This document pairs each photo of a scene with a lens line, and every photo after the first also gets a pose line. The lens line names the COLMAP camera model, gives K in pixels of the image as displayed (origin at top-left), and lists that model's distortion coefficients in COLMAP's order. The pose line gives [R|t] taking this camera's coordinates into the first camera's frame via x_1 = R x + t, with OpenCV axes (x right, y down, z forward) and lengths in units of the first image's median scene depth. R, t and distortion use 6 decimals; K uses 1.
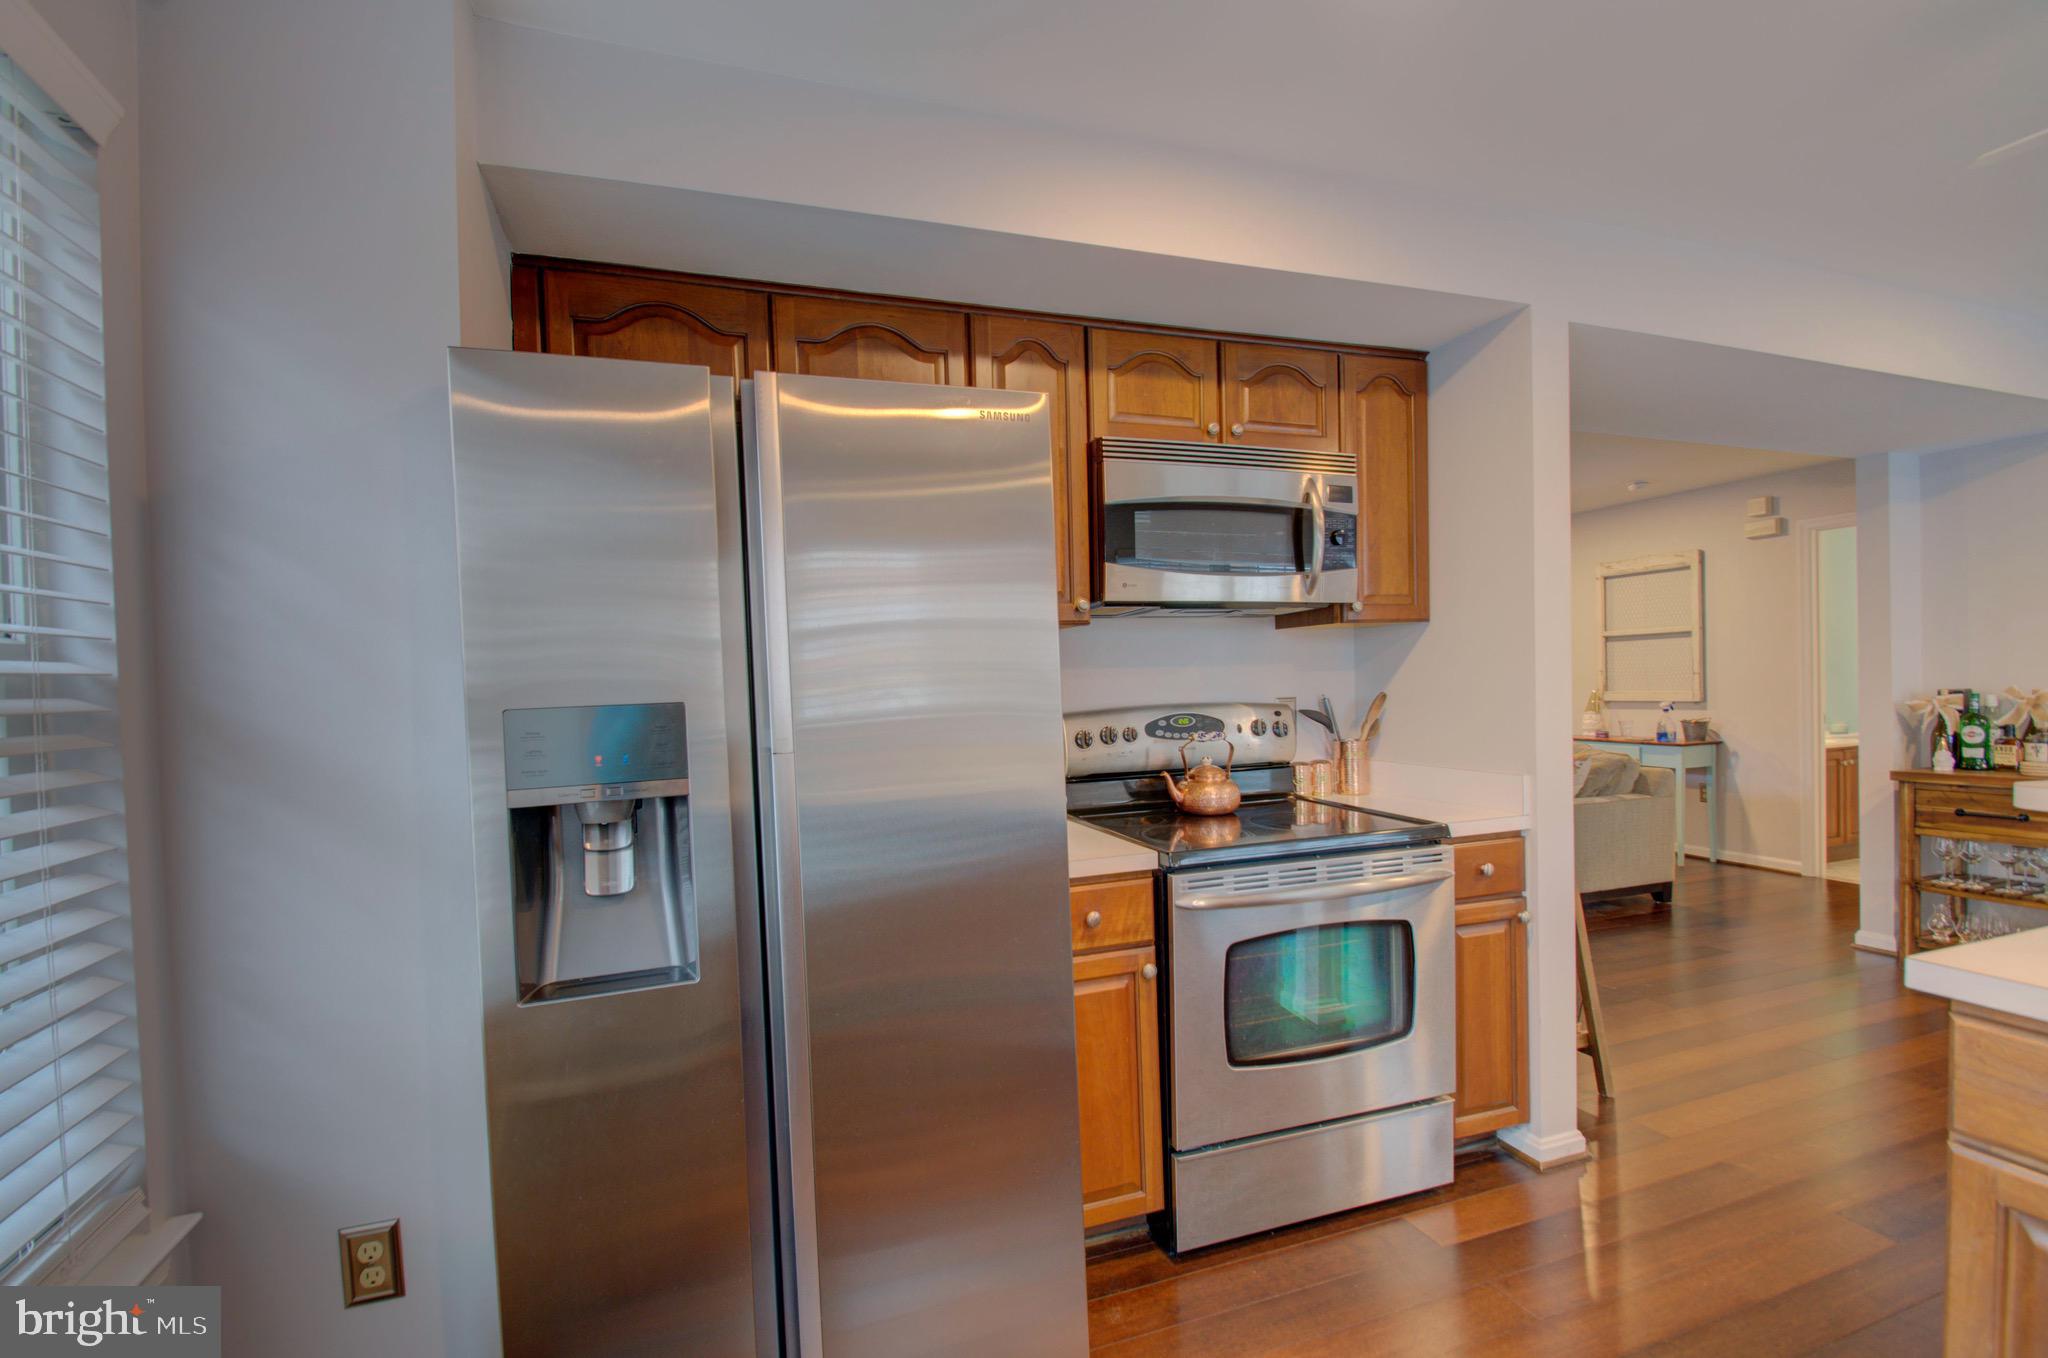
lens RADIAL K [[887.7, 0, 892.3], [0, 887.7, 699.1], [0, 0, 1]] dist [0.003735, -0.011641]
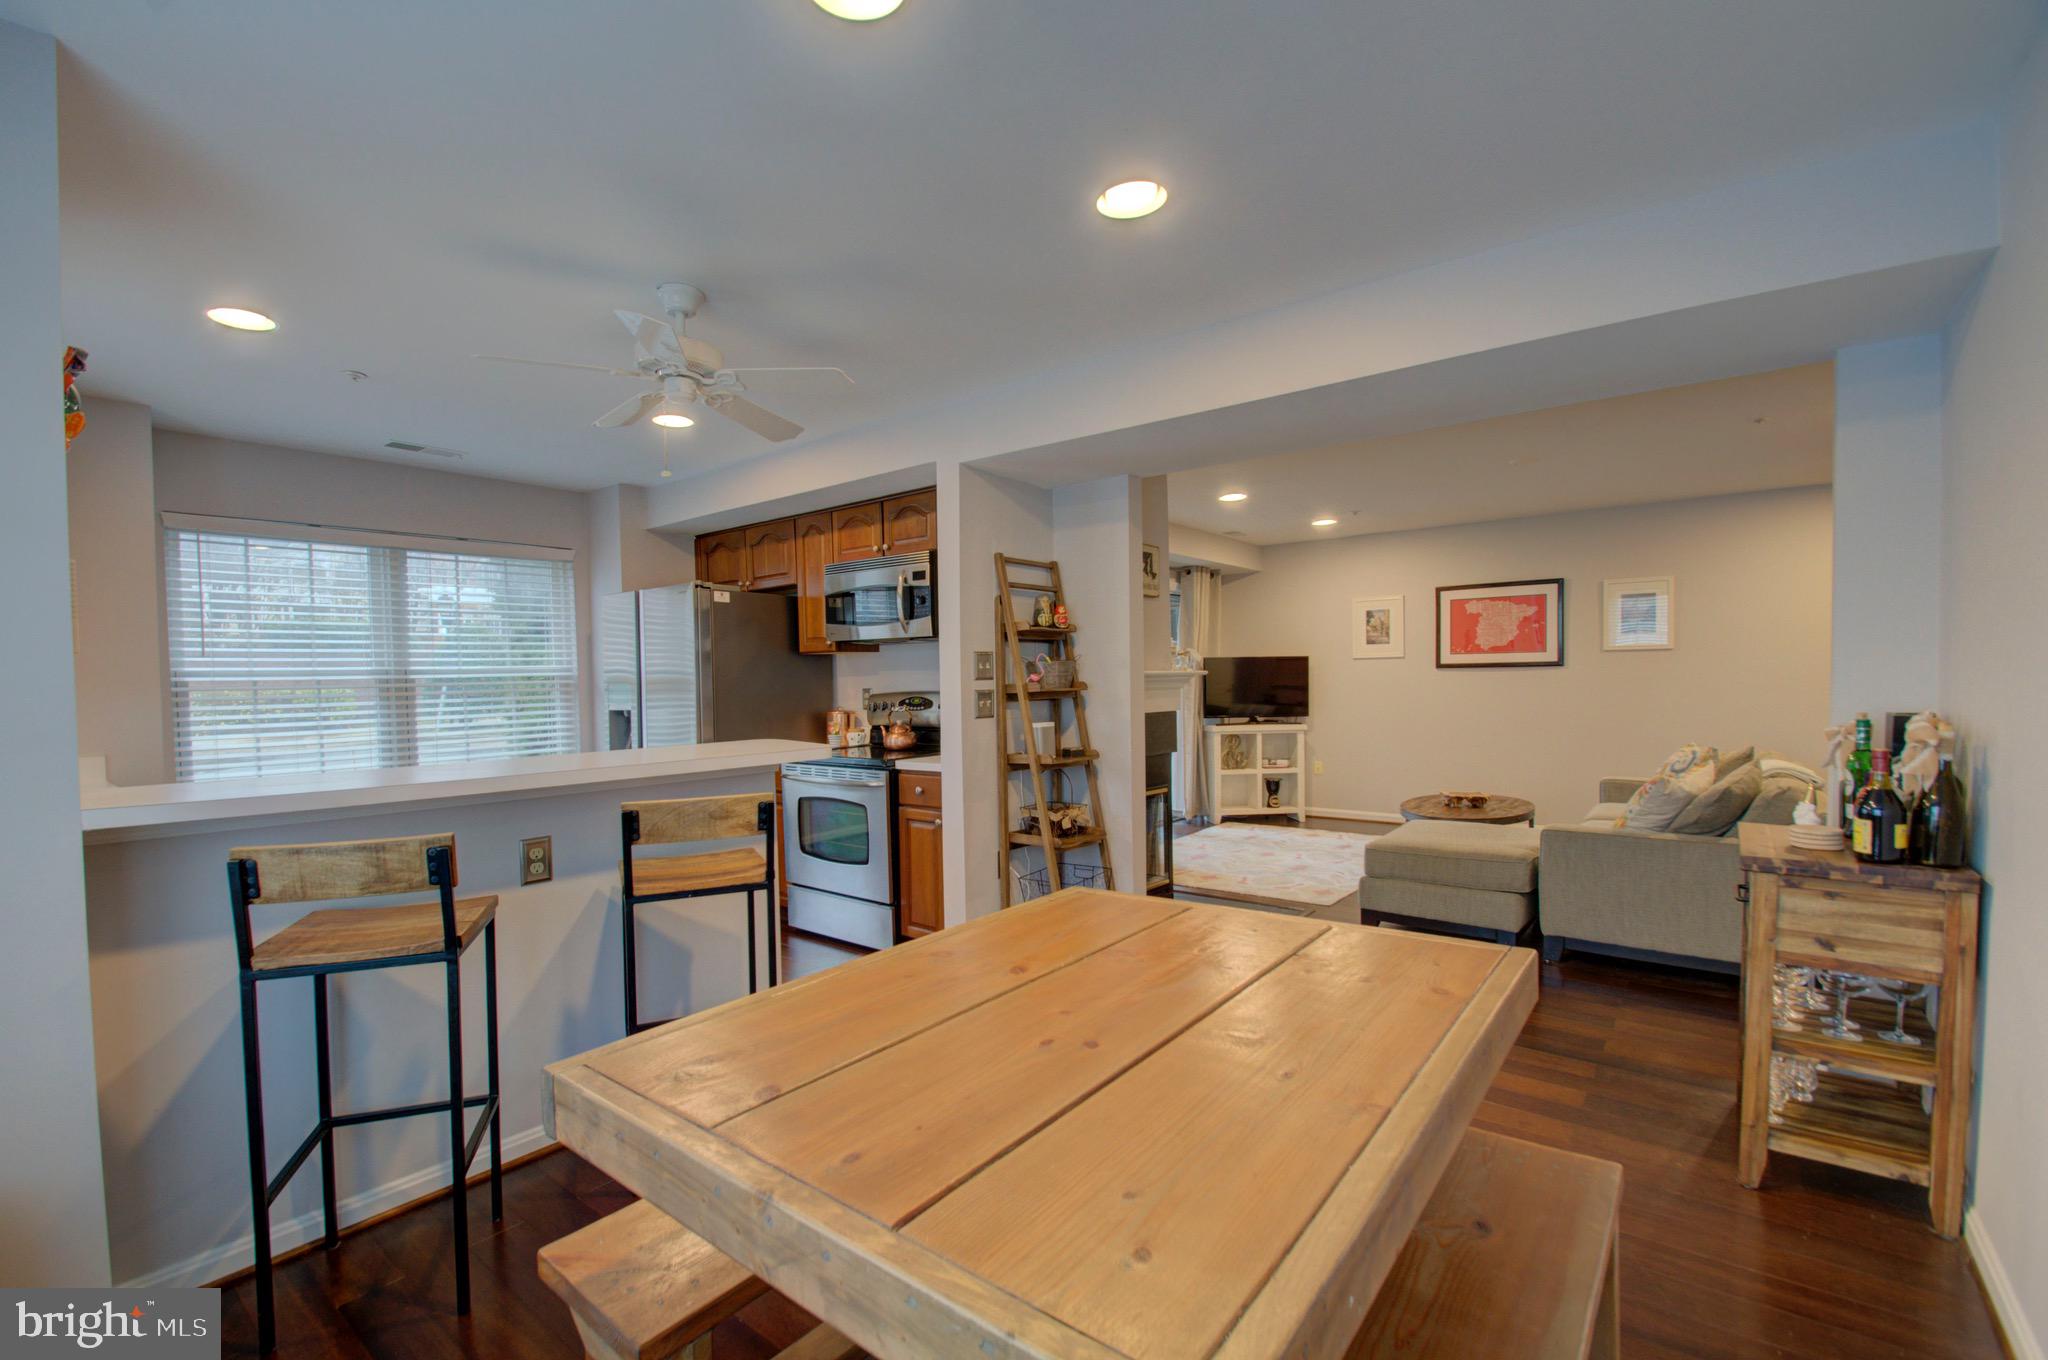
lens RADIAL K [[887.7, 0, 998.7], [0, 887.7, 703.1], [0, 0, 1]] dist [0.003735, -0.011641]
pose [[0.558410, 0.046899, -0.828239, 1.957604], [-0.011262, 0.998737, 0.048960, -0.062338], [0.829489, -0.018012, 0.558233, 0.127997]]
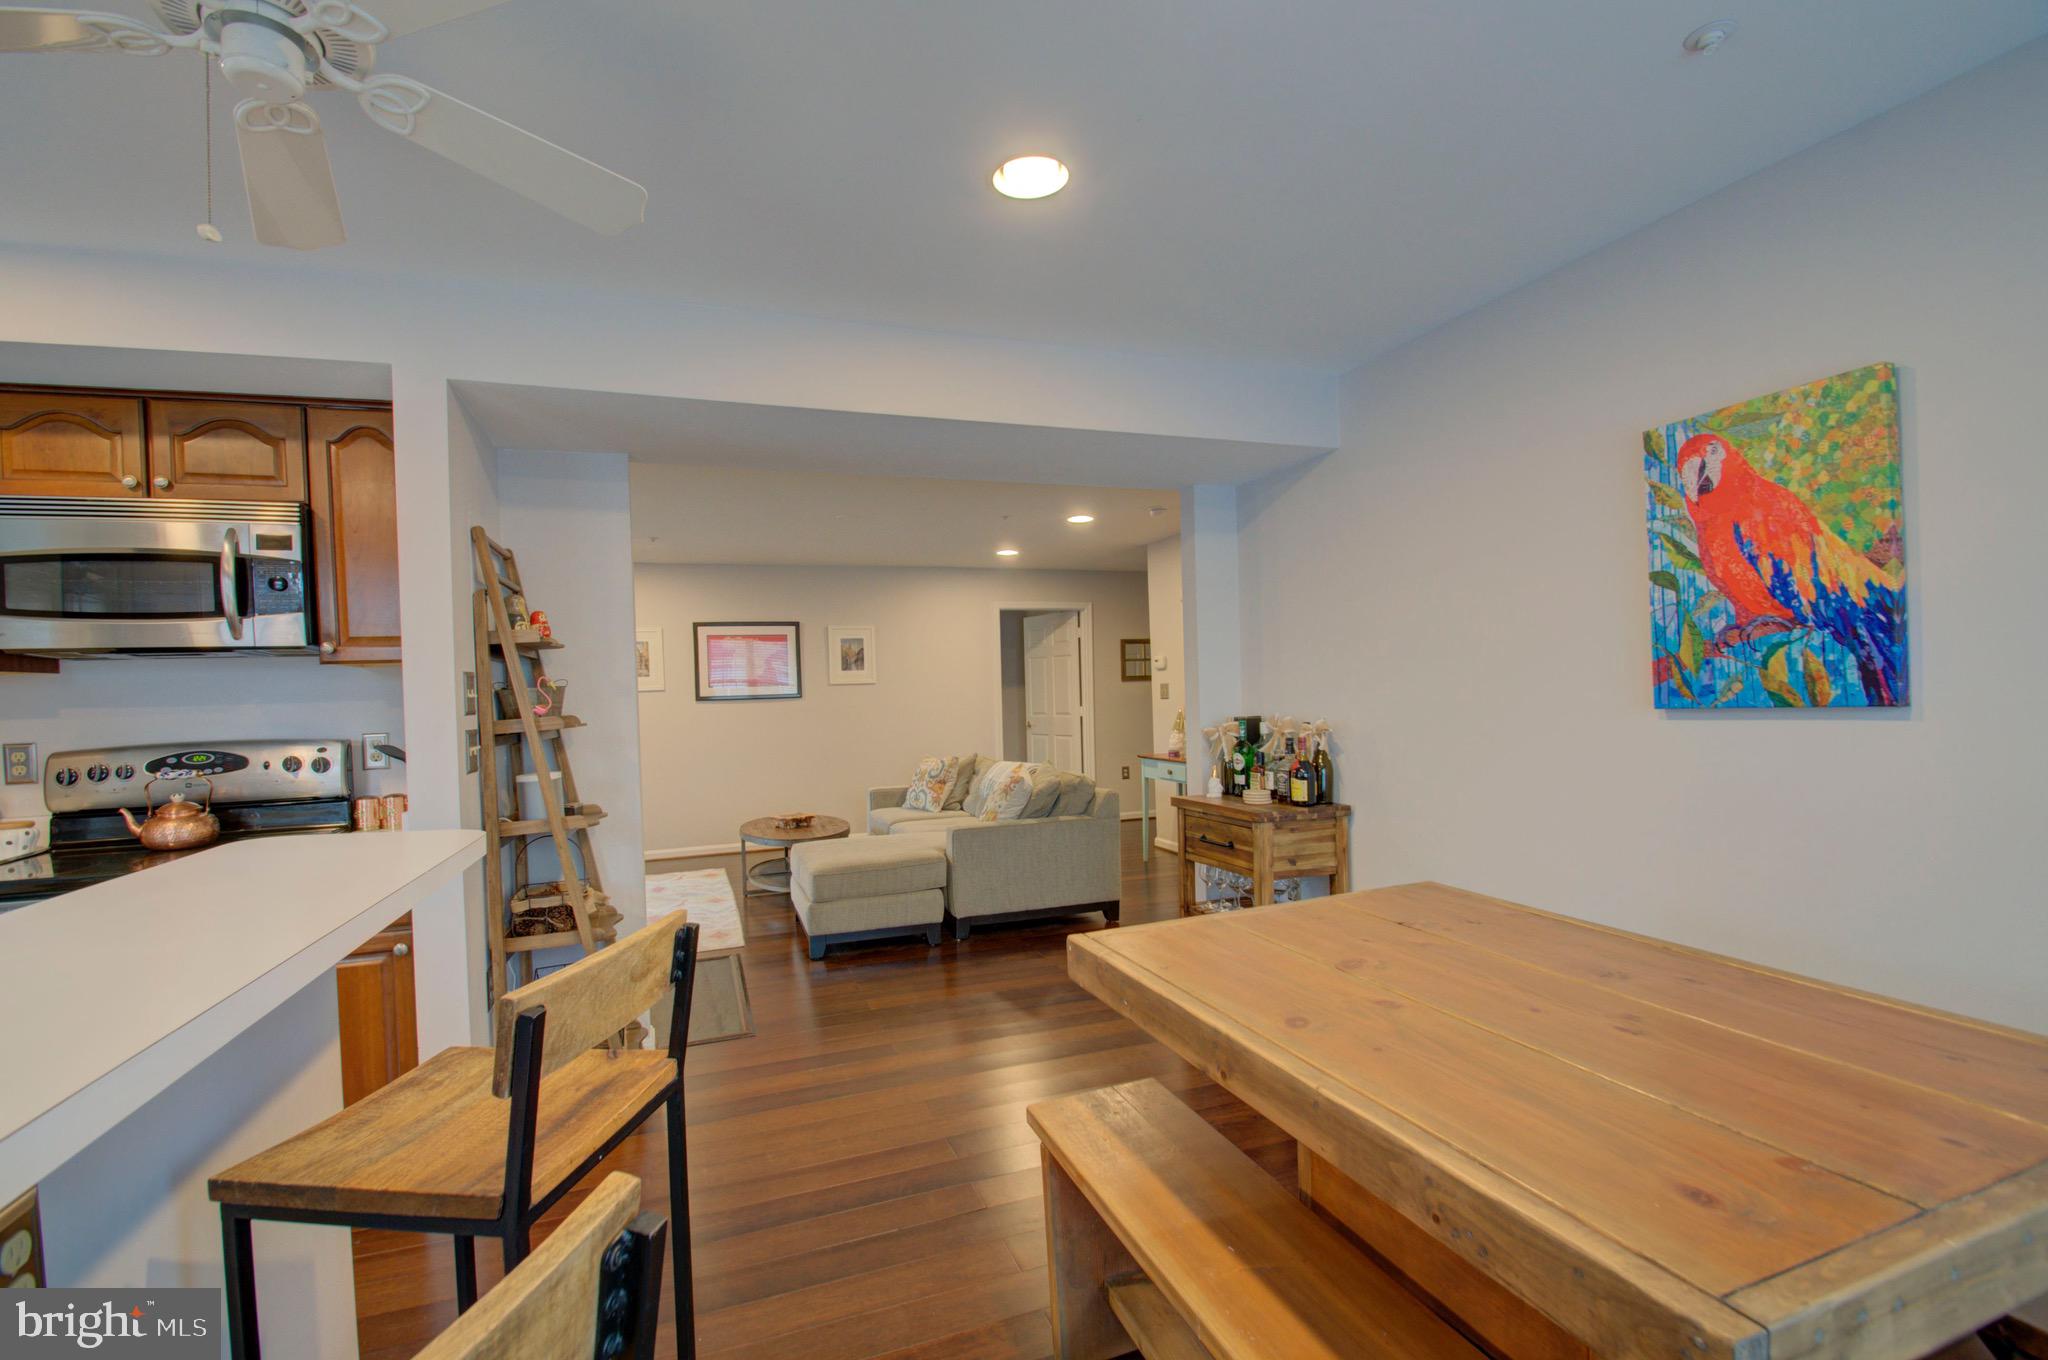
lens RADIAL K [[887.7, 0, 925.9], [0, 887.7, 710.1], [0, 0, 1]] dist [0.003735, -0.011641]
pose [[0.999900, -0.002578, 0.013876, 1.186046], [0.002509, 0.999984, 0.005009, -0.035588], [-0.013889, -0.004974, 0.999891, -0.050993]]
